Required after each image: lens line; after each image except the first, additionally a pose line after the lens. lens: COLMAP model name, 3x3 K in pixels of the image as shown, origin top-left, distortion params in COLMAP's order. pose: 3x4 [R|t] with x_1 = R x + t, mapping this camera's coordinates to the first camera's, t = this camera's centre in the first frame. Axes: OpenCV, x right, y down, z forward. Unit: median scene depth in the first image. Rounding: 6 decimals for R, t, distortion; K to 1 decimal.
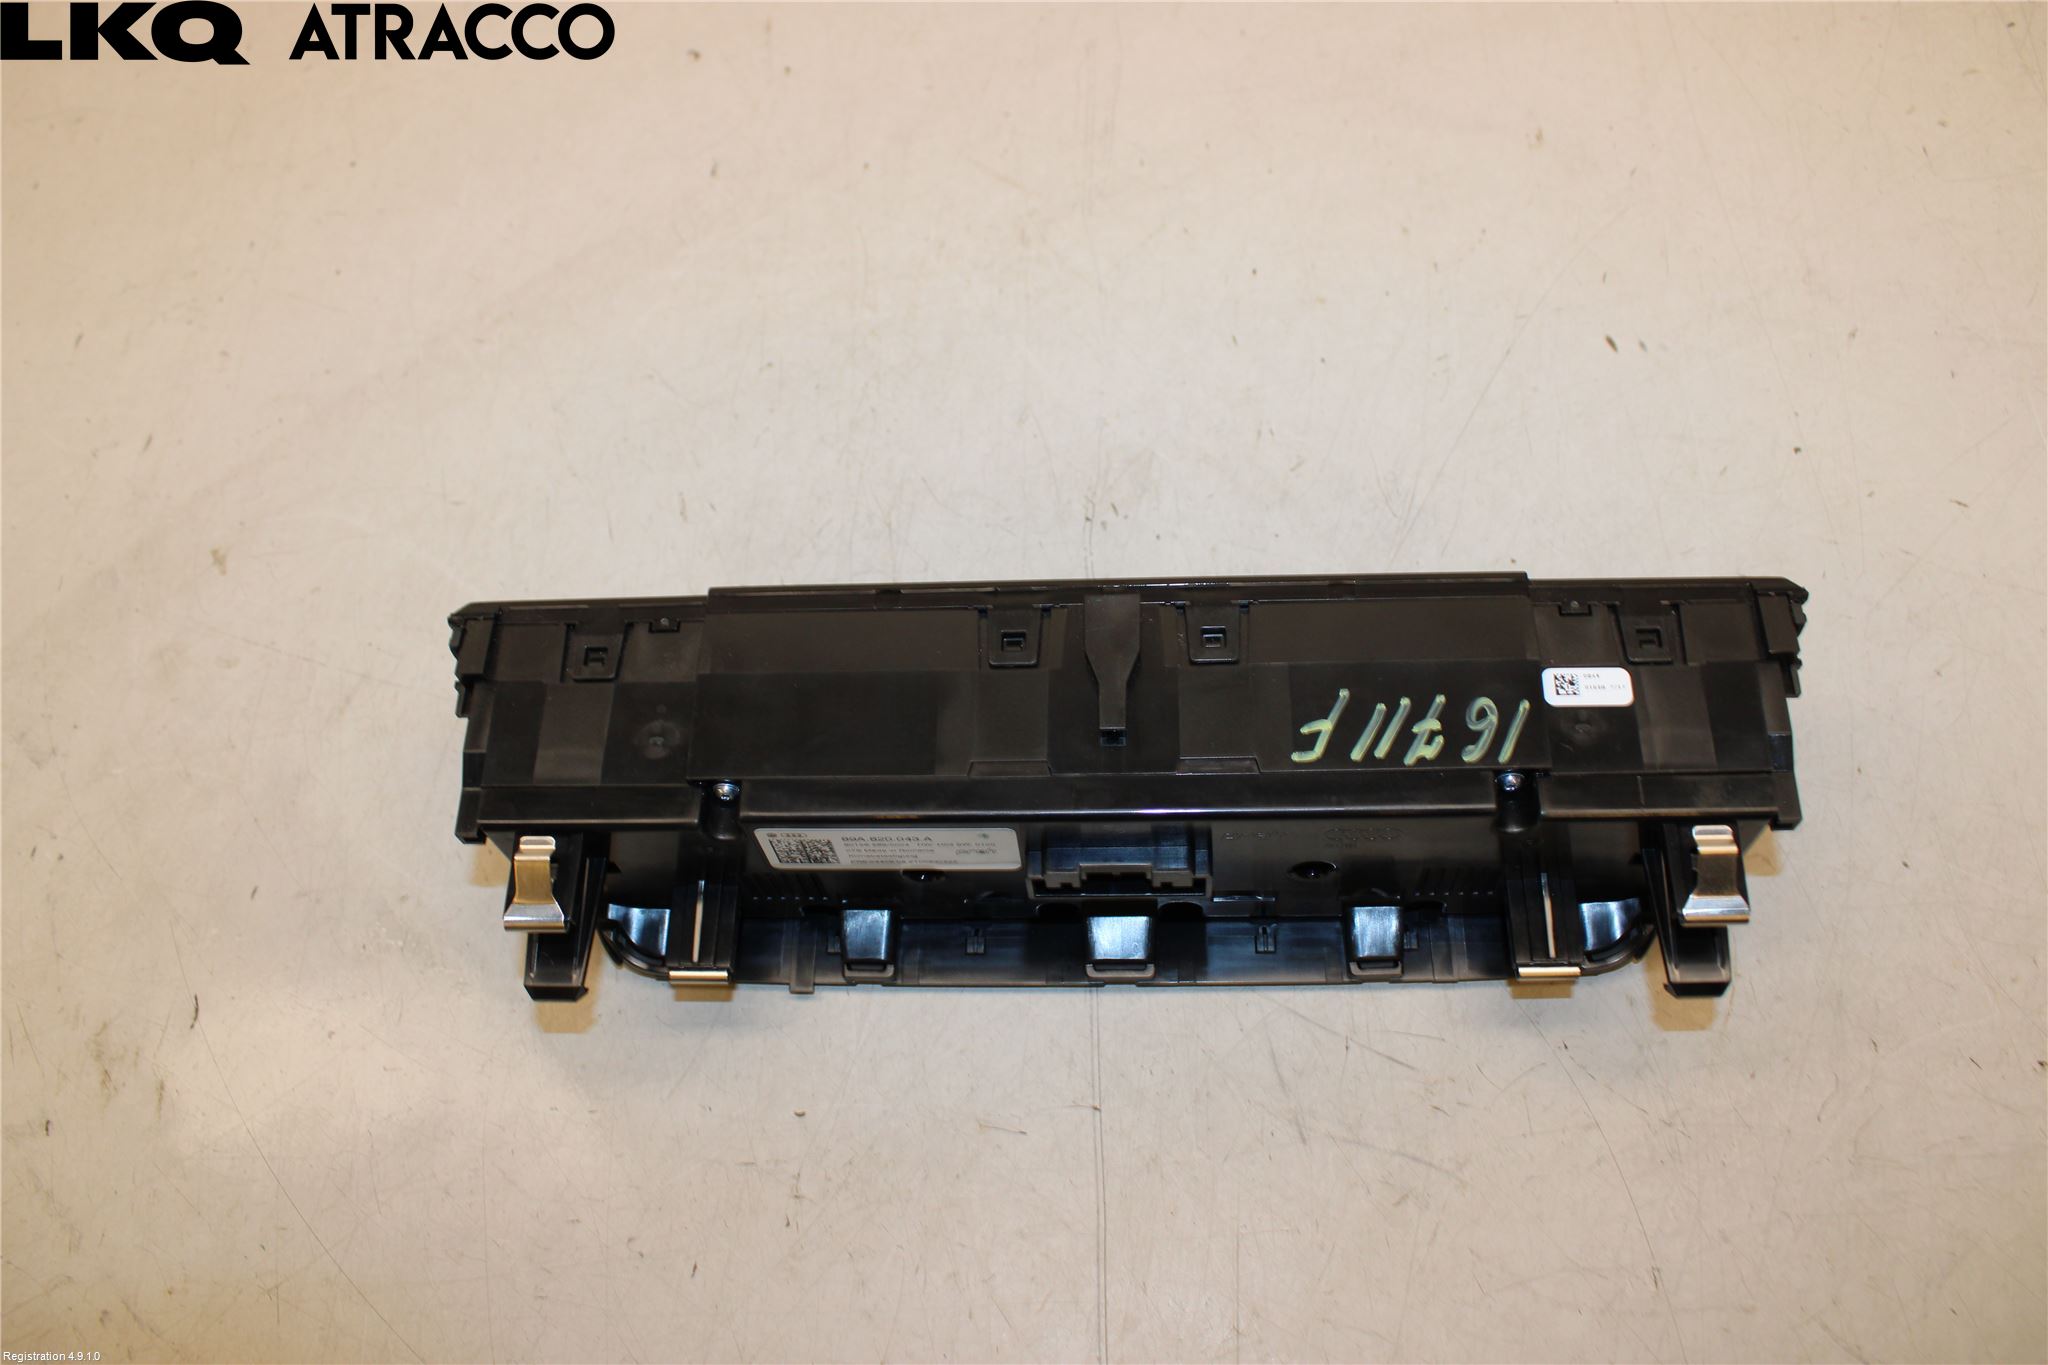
lens RADIAL K [[1632.1, 0, 1024.0], [0, 1632.1, 682.5], [0, 0, 1]] dist [-0.178165, 0.126545]
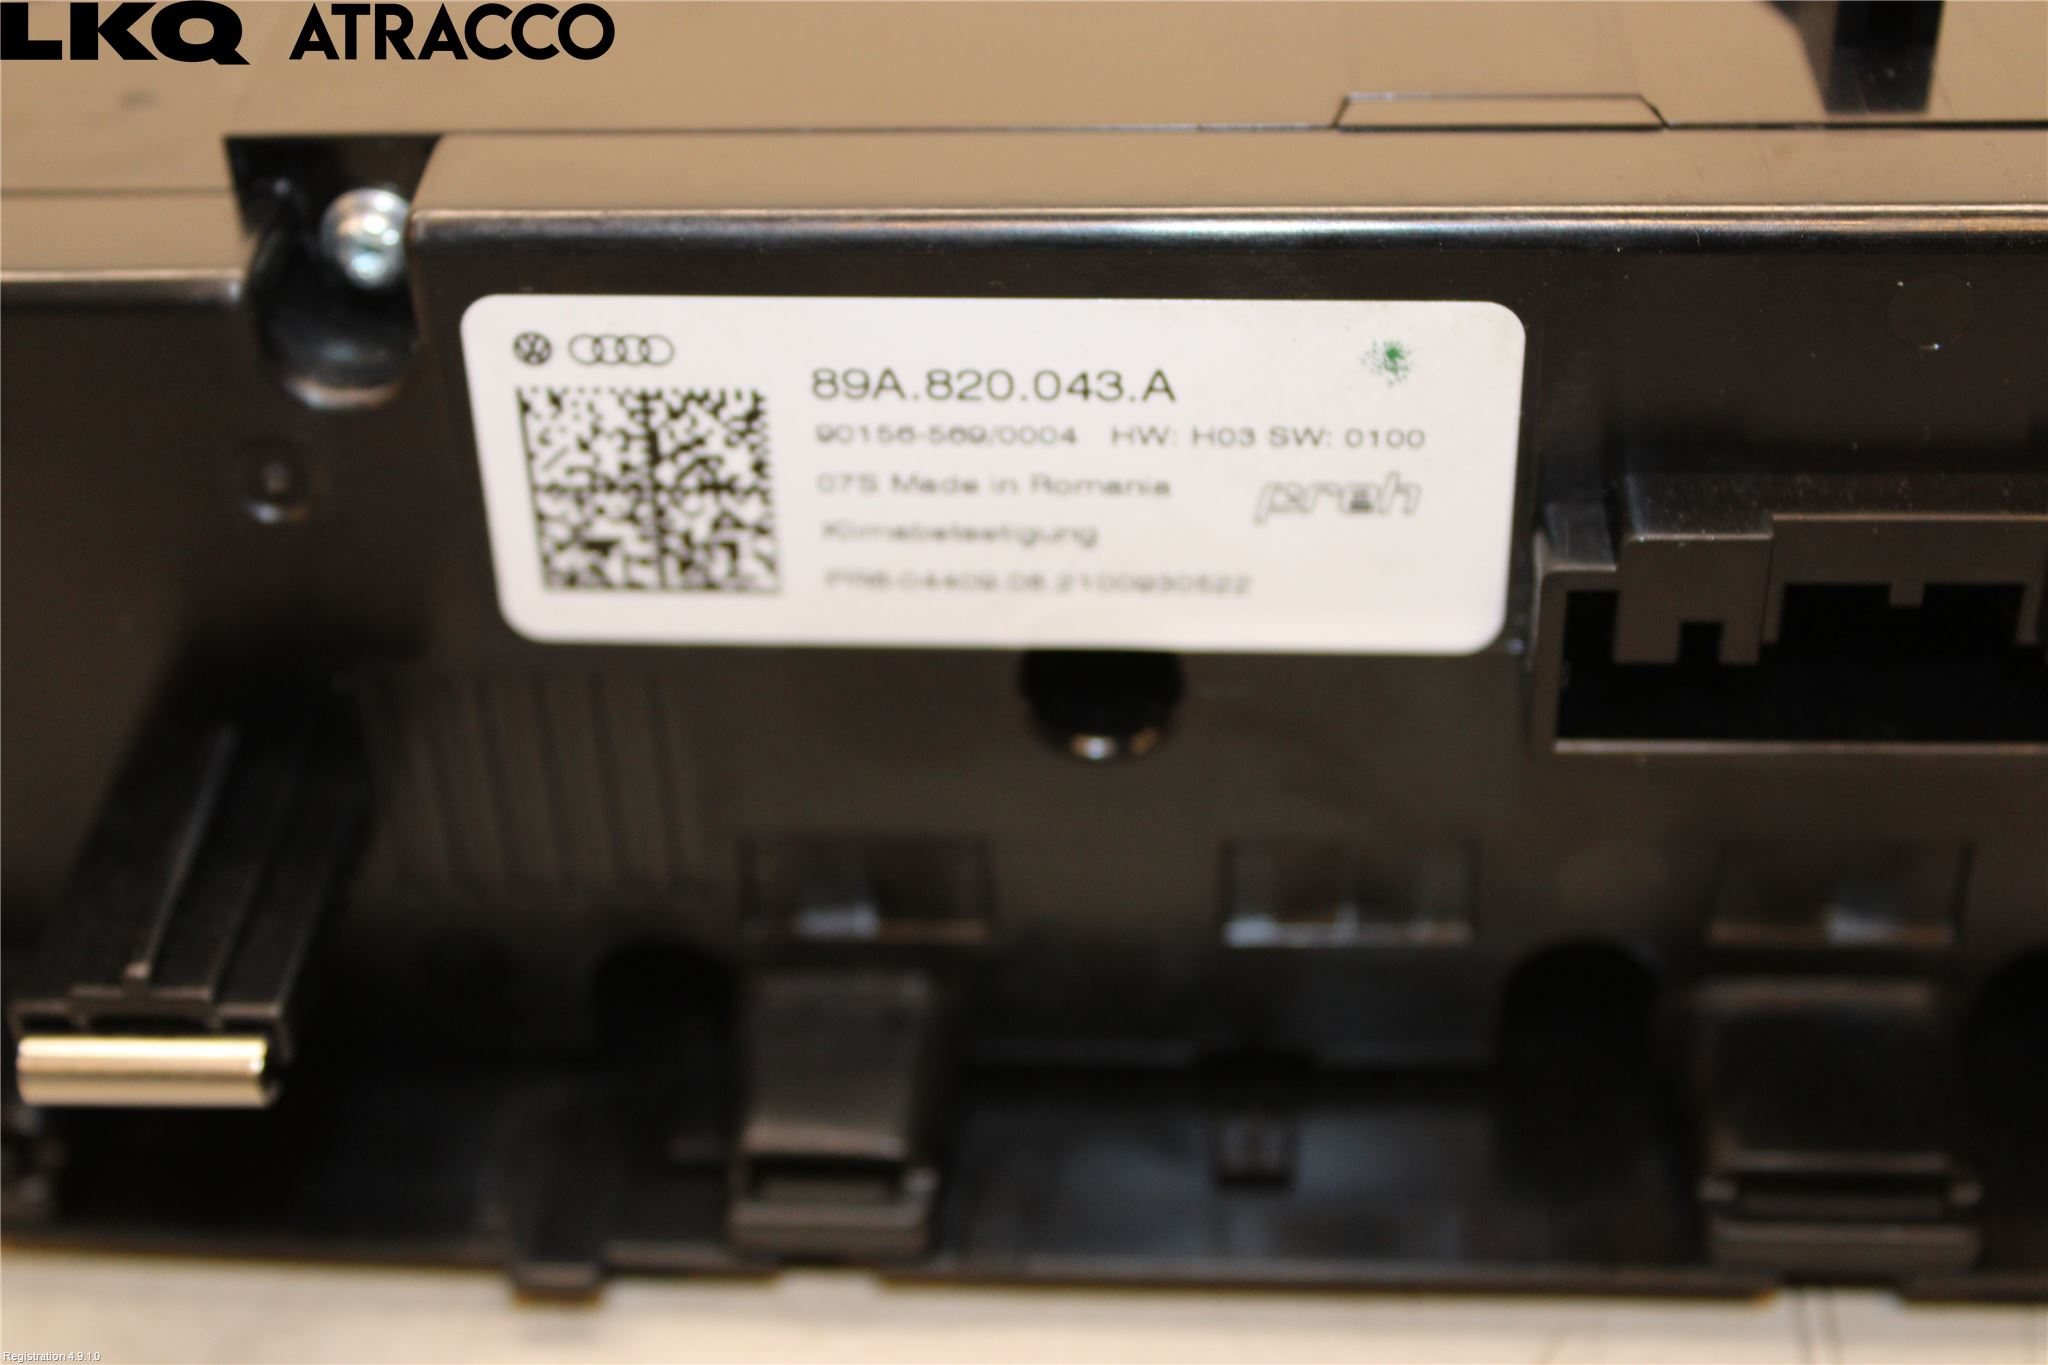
lens RADIAL K [[3125.3, 0, 1024.0], [0, 3125.3, 682.5], [0, 0, 1]] dist [-0.044068, -0.049897]
pose [[0.998664, 0.051387, -0.005363, -0.071943], [-0.049043, 0.910186, -0.411285, 0.321804], [-0.016254, 0.410999, 0.911491, 0.560419]]
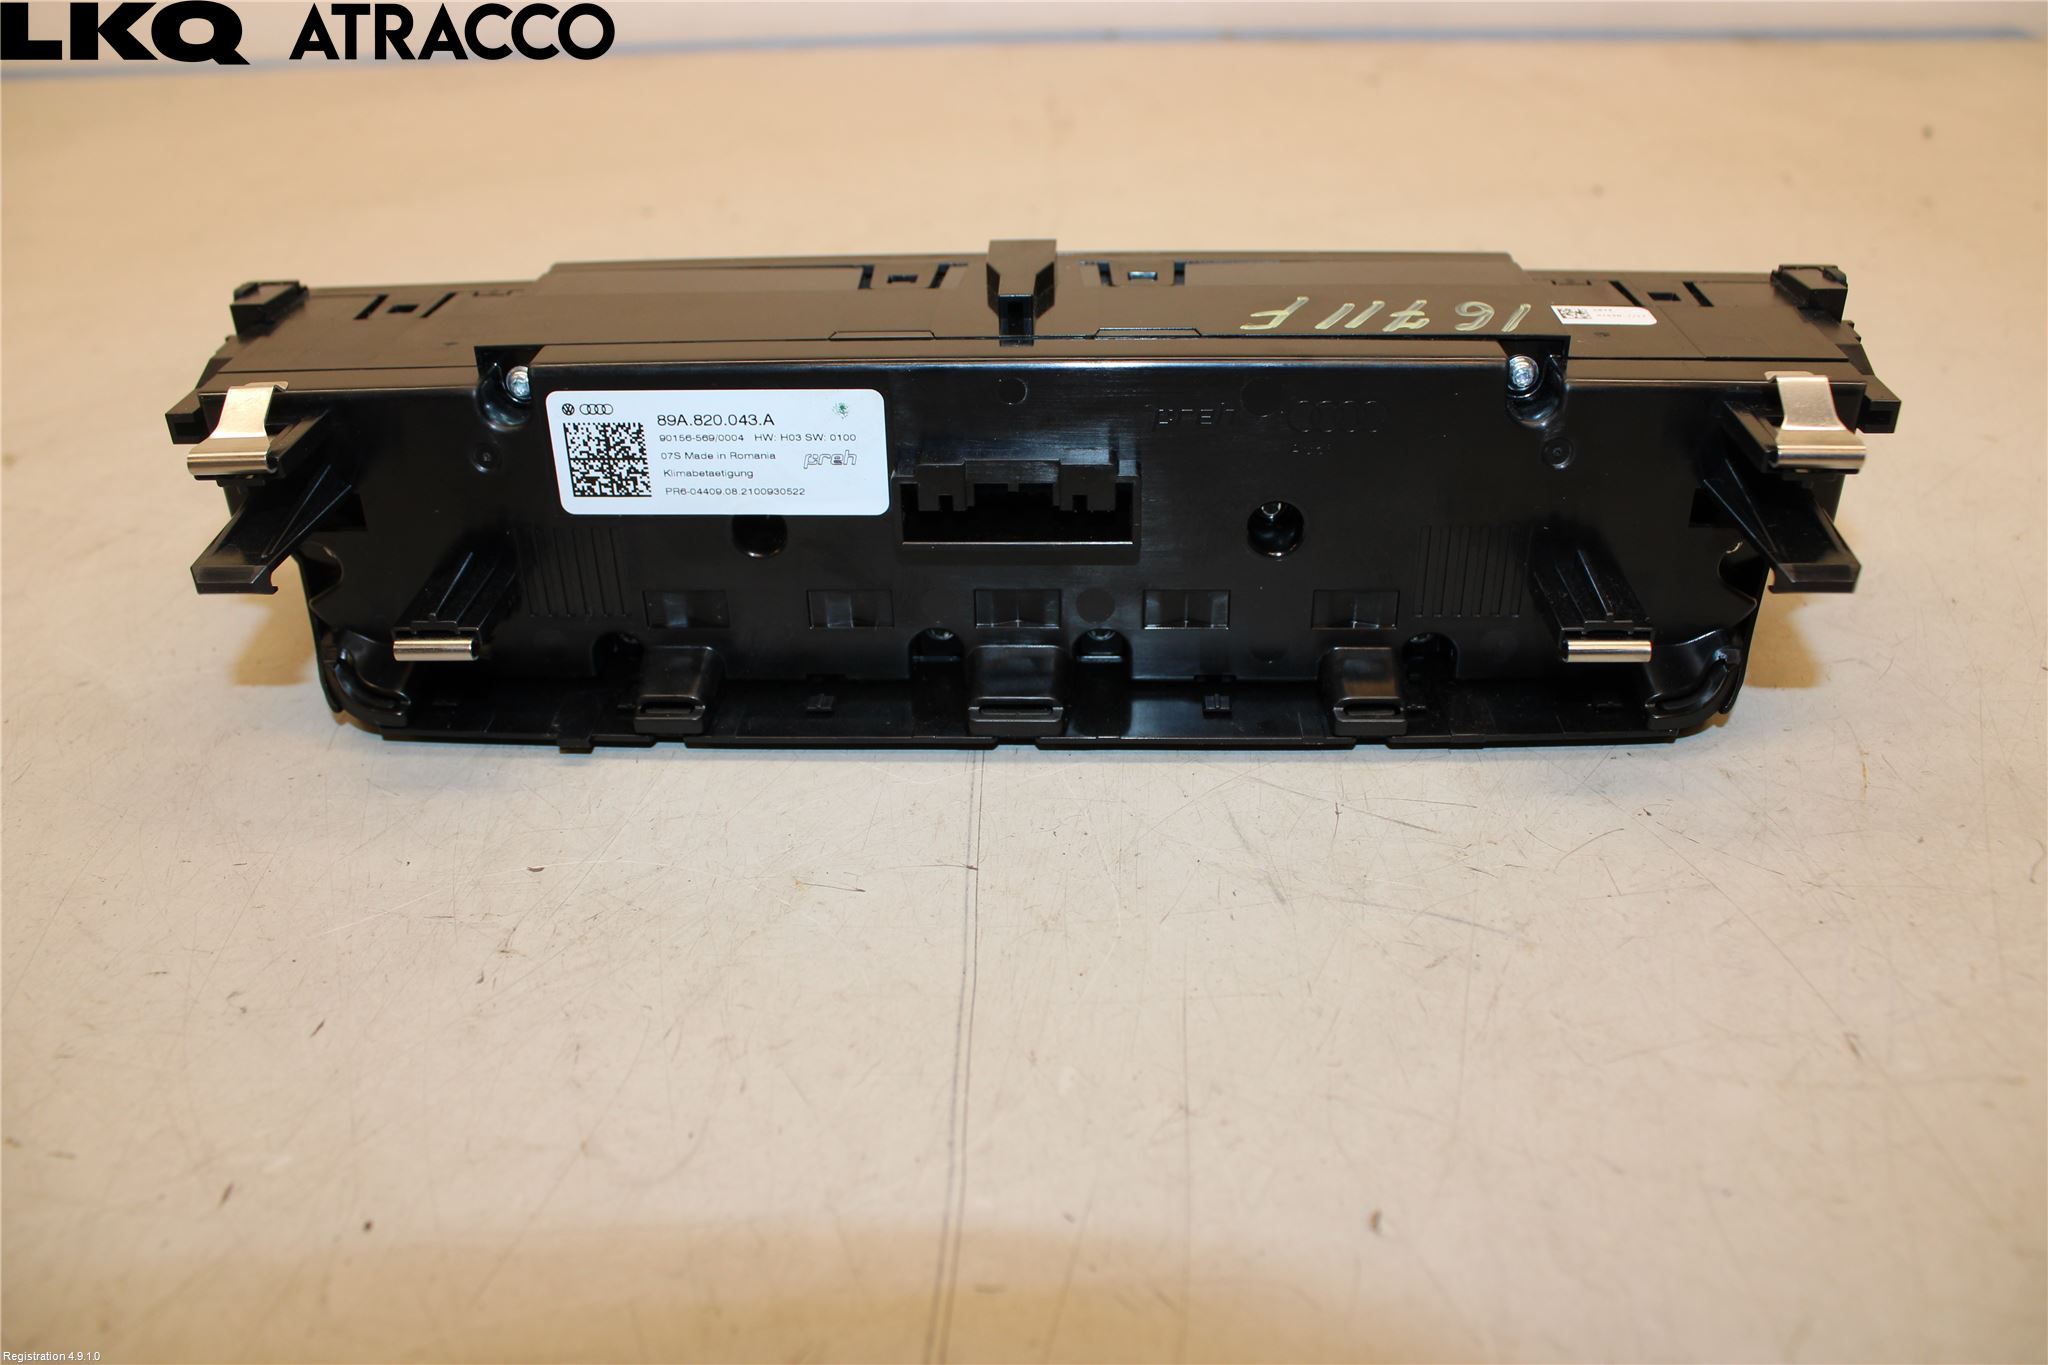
lens RADIAL K [[1632.1, 0, 1024.0], [0, 1632.1, 682.5], [0, 0, 1]] dist [-0.178165, 0.126545]
pose [[0.998336, 0.055888, 0.014207, 0.054443], [-0.041125, 0.862743, -0.503968, 0.557456], [-0.040423, 0.502545, 0.863606, 0.385683]]
